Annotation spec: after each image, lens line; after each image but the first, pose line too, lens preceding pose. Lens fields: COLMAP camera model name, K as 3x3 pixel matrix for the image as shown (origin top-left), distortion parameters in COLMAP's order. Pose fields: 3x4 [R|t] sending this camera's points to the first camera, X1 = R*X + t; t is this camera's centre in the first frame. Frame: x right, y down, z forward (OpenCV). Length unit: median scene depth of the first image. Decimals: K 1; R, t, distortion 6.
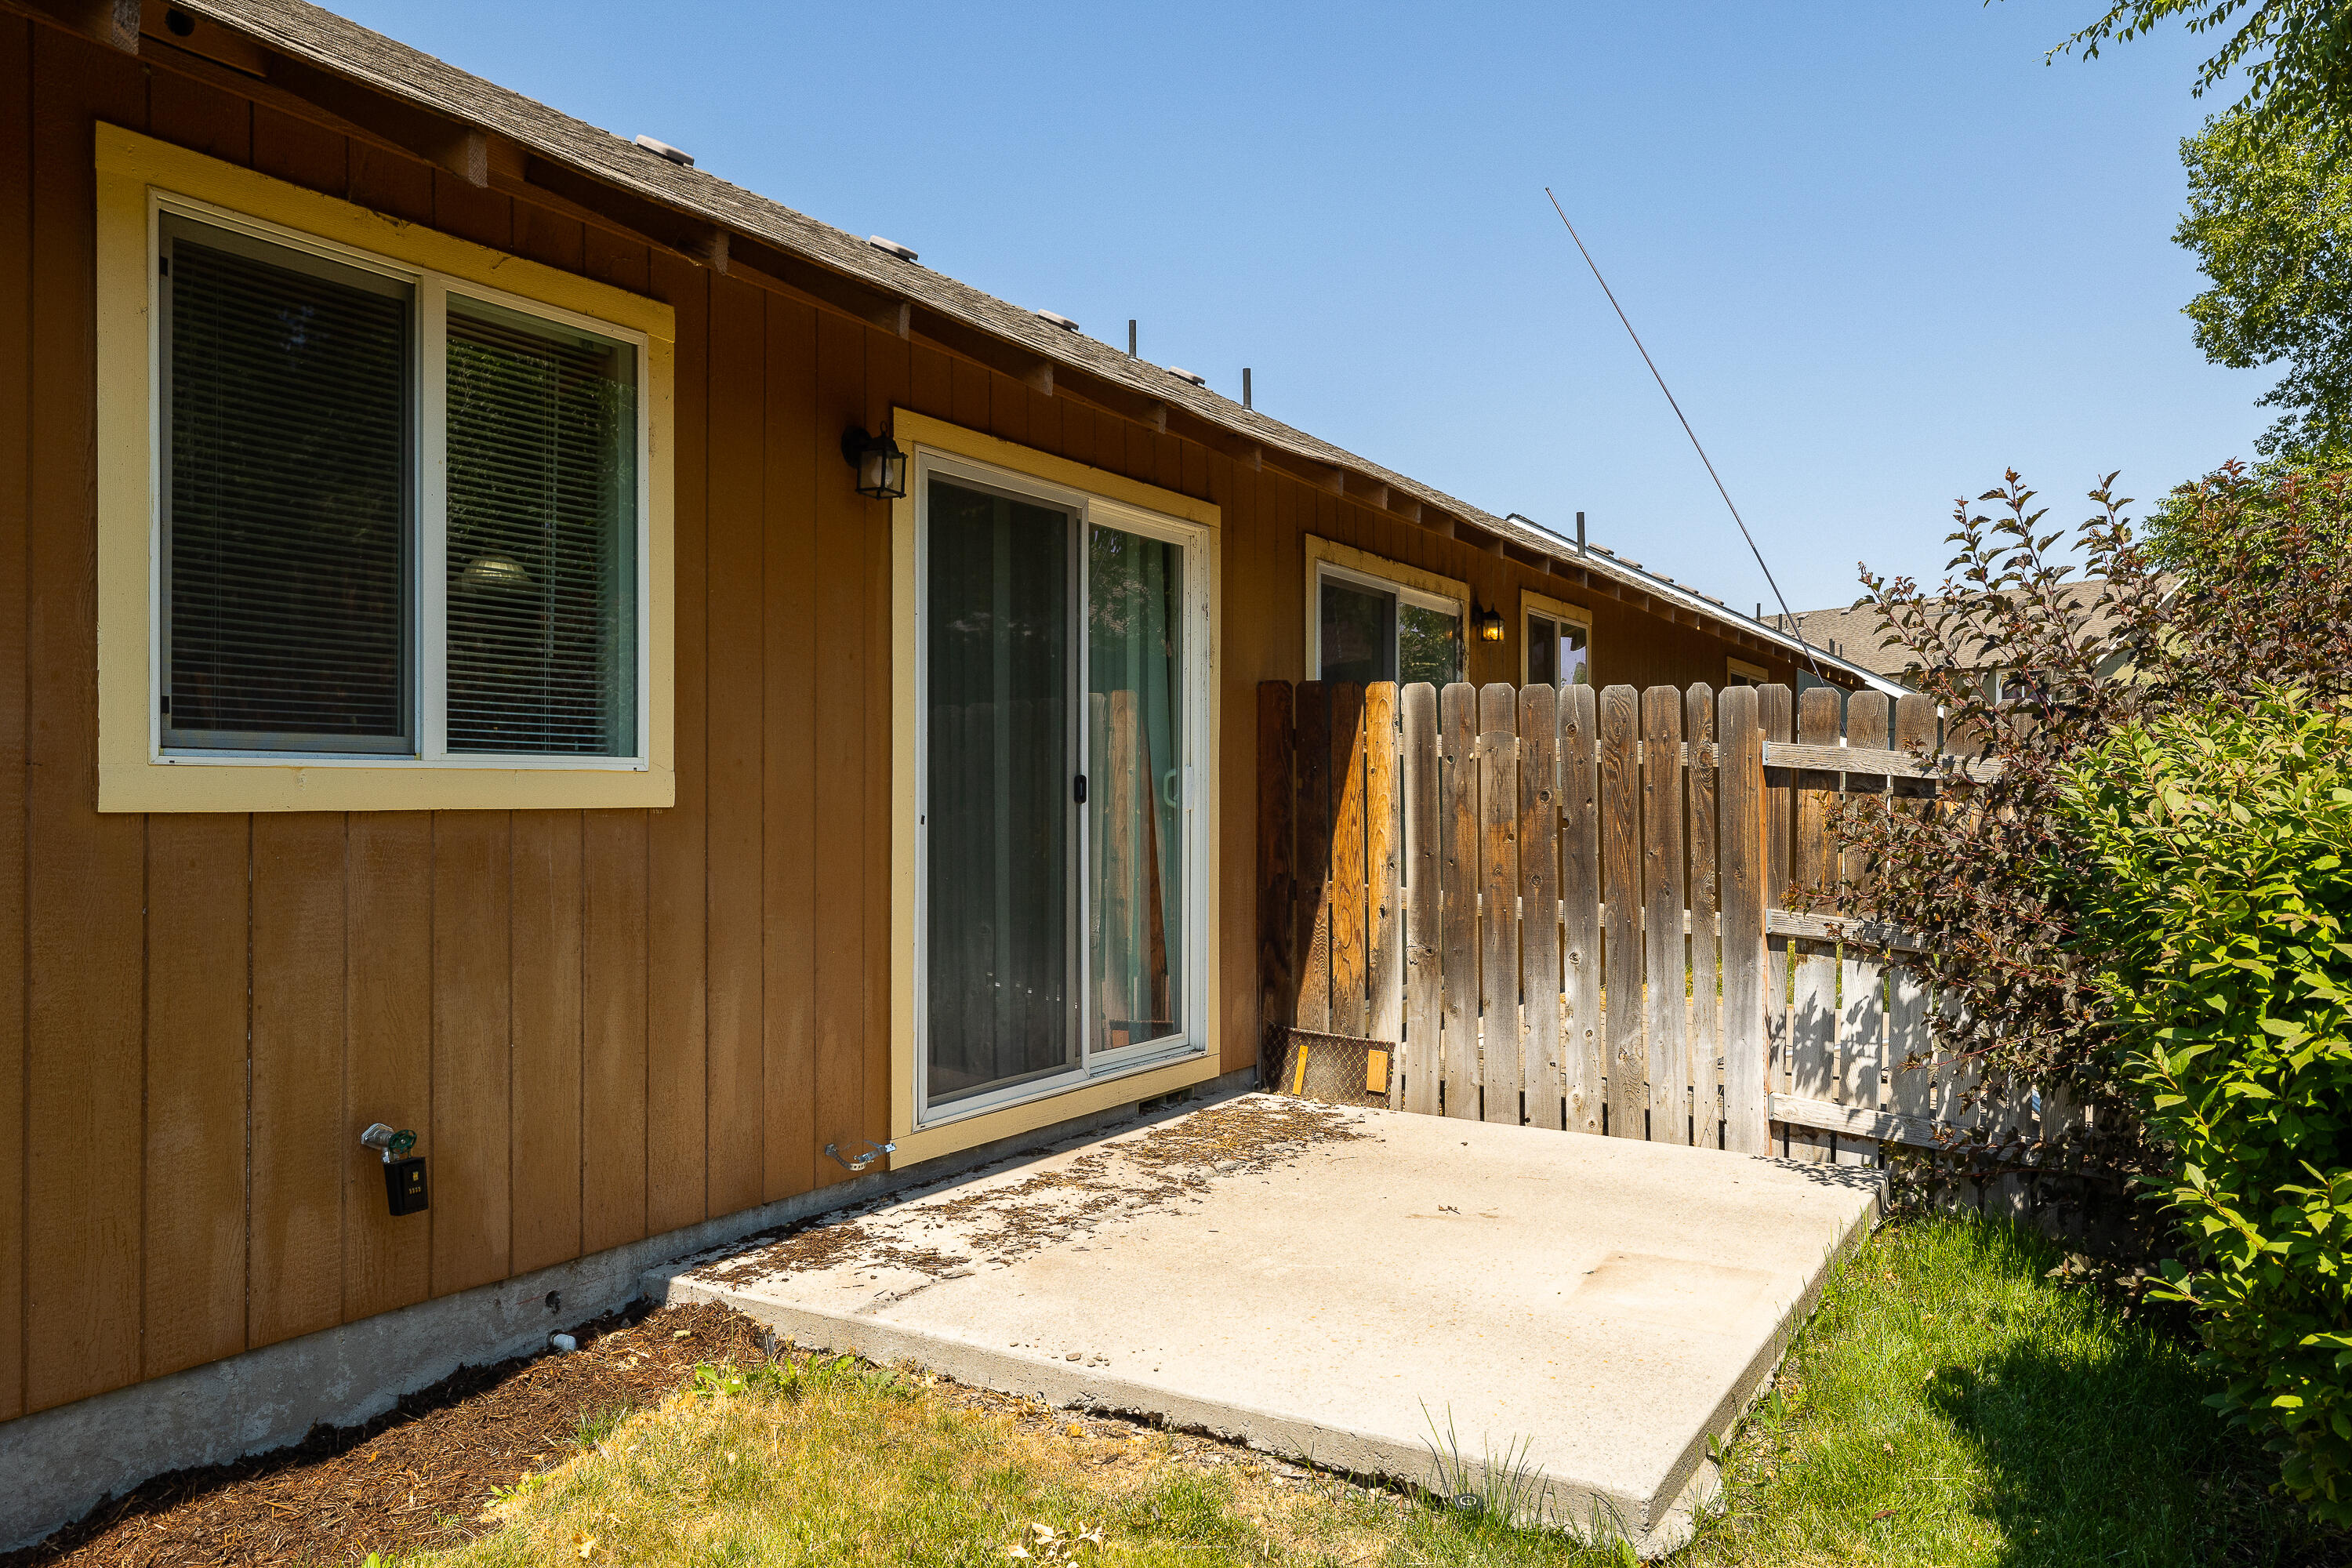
lens RADIAL K [[1772.2, 0, 1176.0], [0, 1772.2, 784.0], [0, 0, 1]] dist [-0.000635, -0.002013]
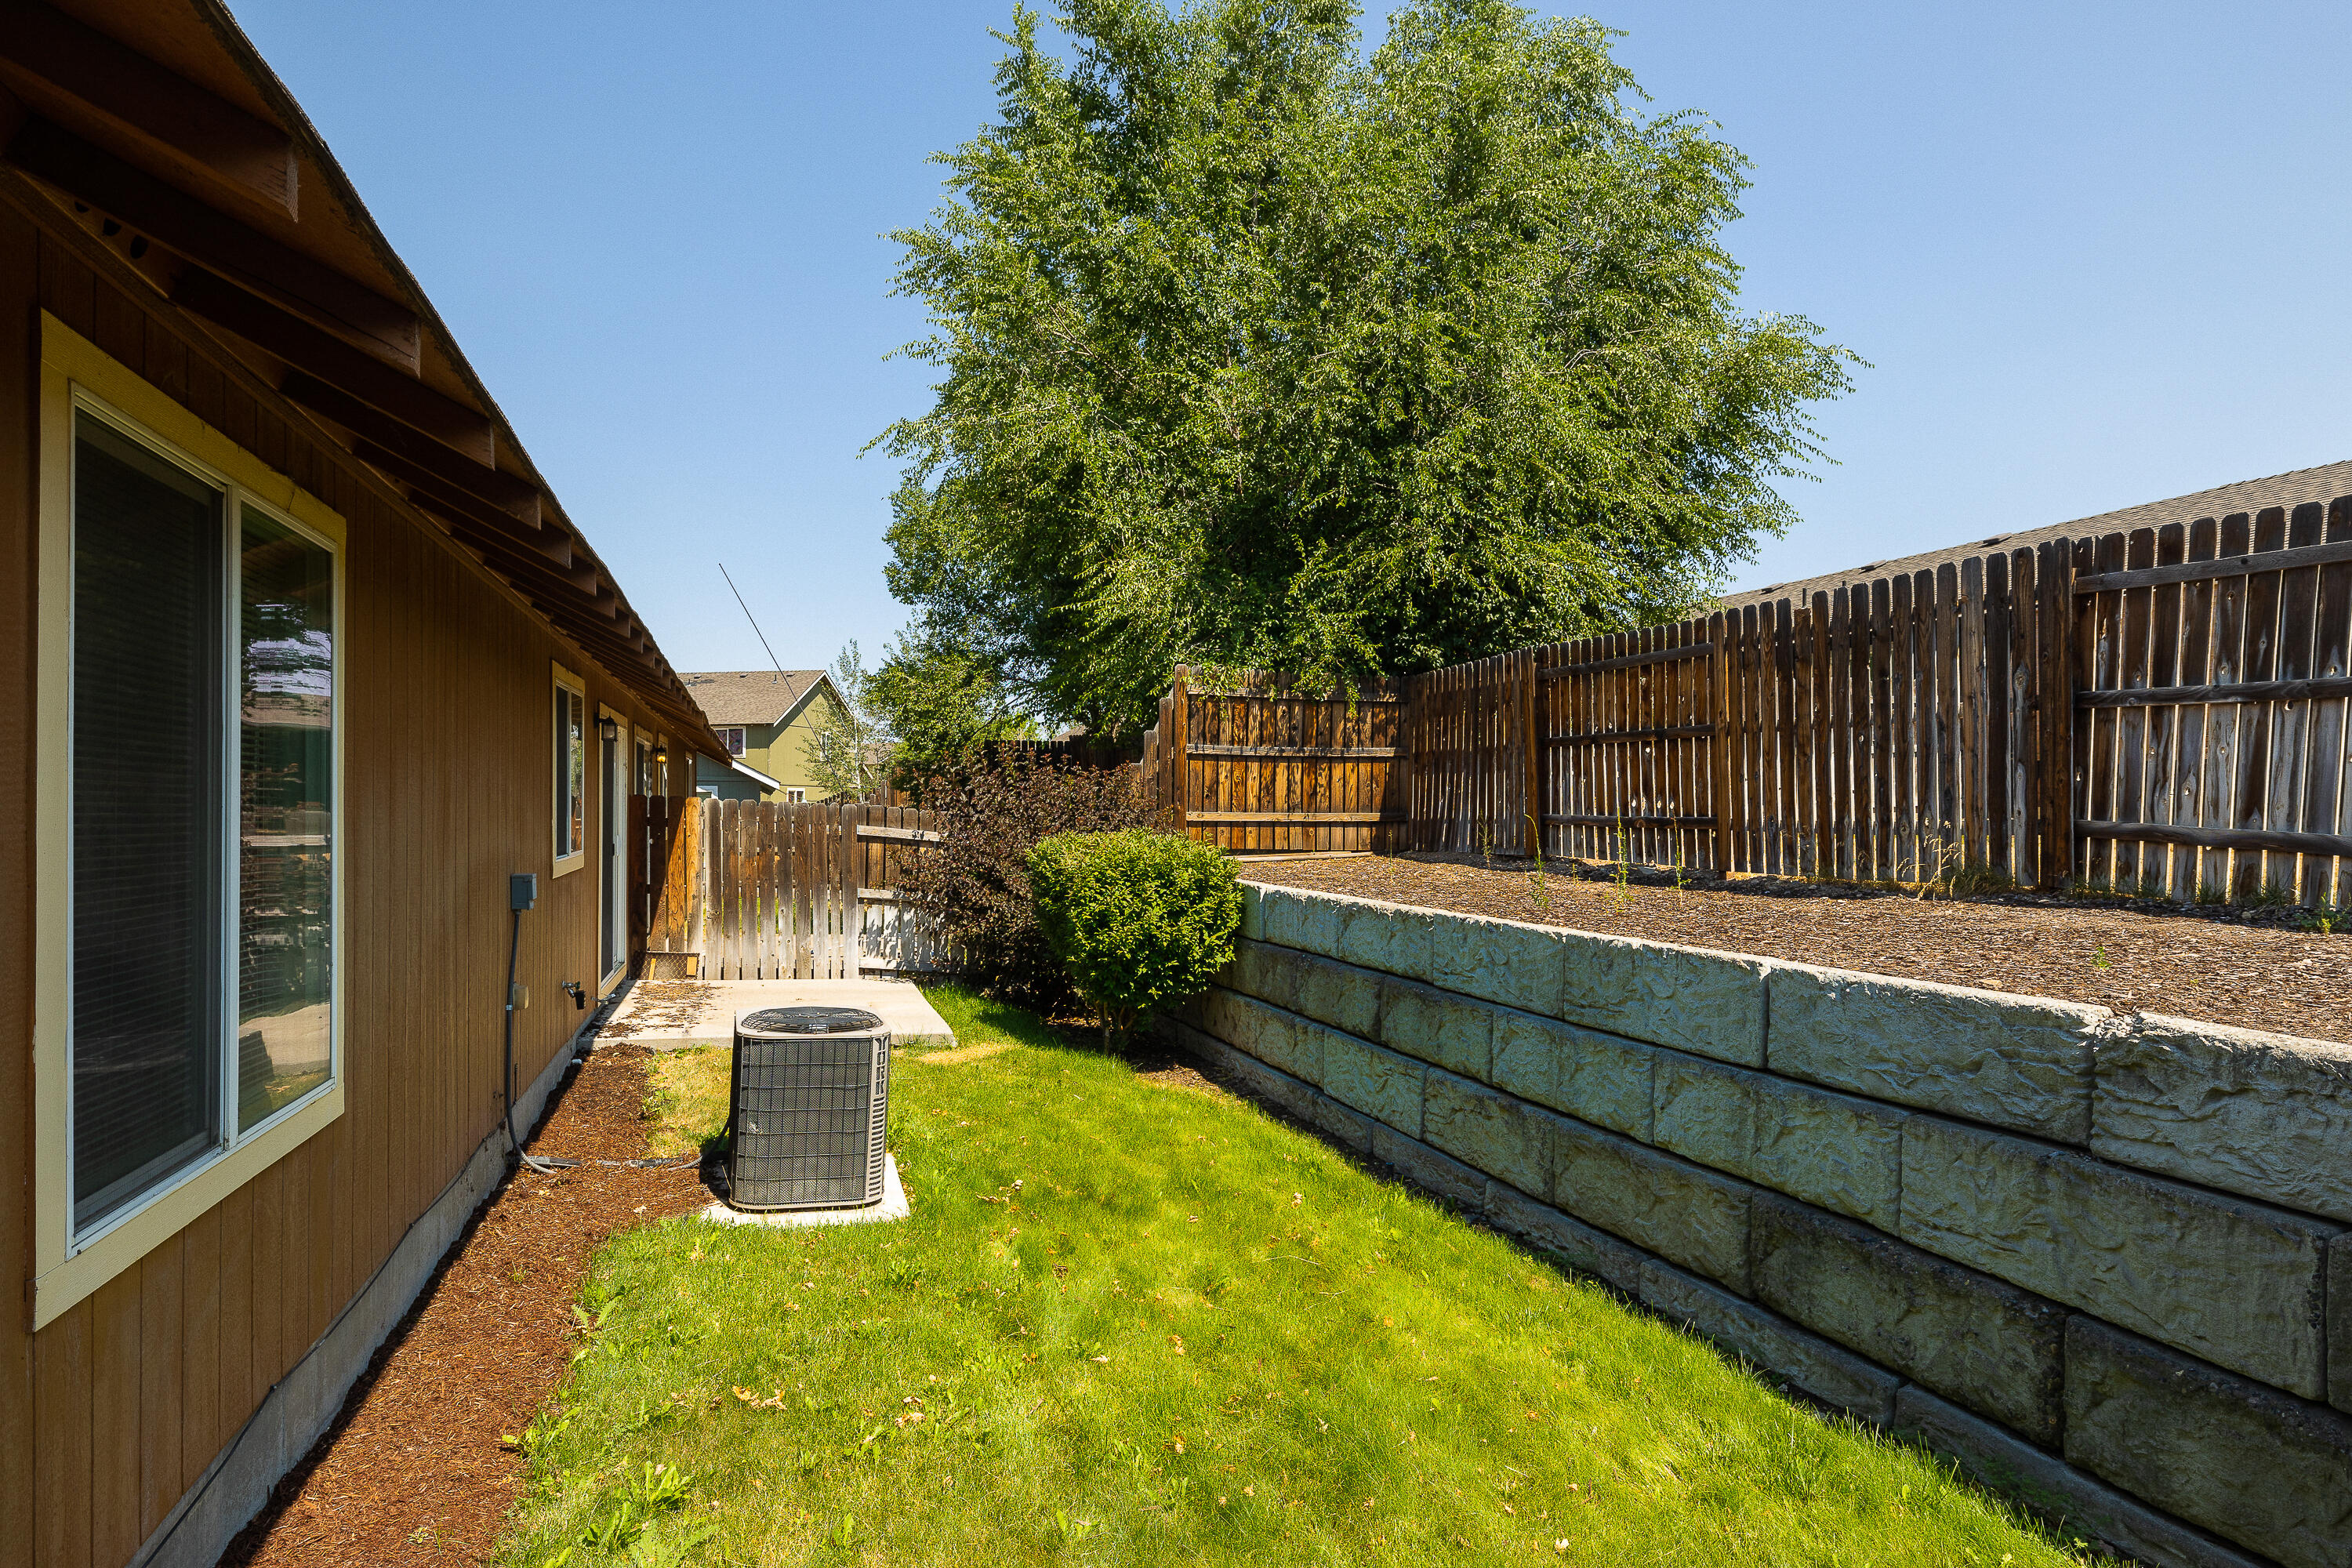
lens RADIAL K [[1365.6, 0, 1176.0], [0, 1365.6, 784.0], [0, 0, 1]] dist [-0.000018, 0.000011]
pose [[0.693740, 0.012309, 0.720120, -0.754408], [-0.008403, 0.999924, -0.008996, -0.066438], [-0.720177, 0.000189, 0.693791, -0.708961]]
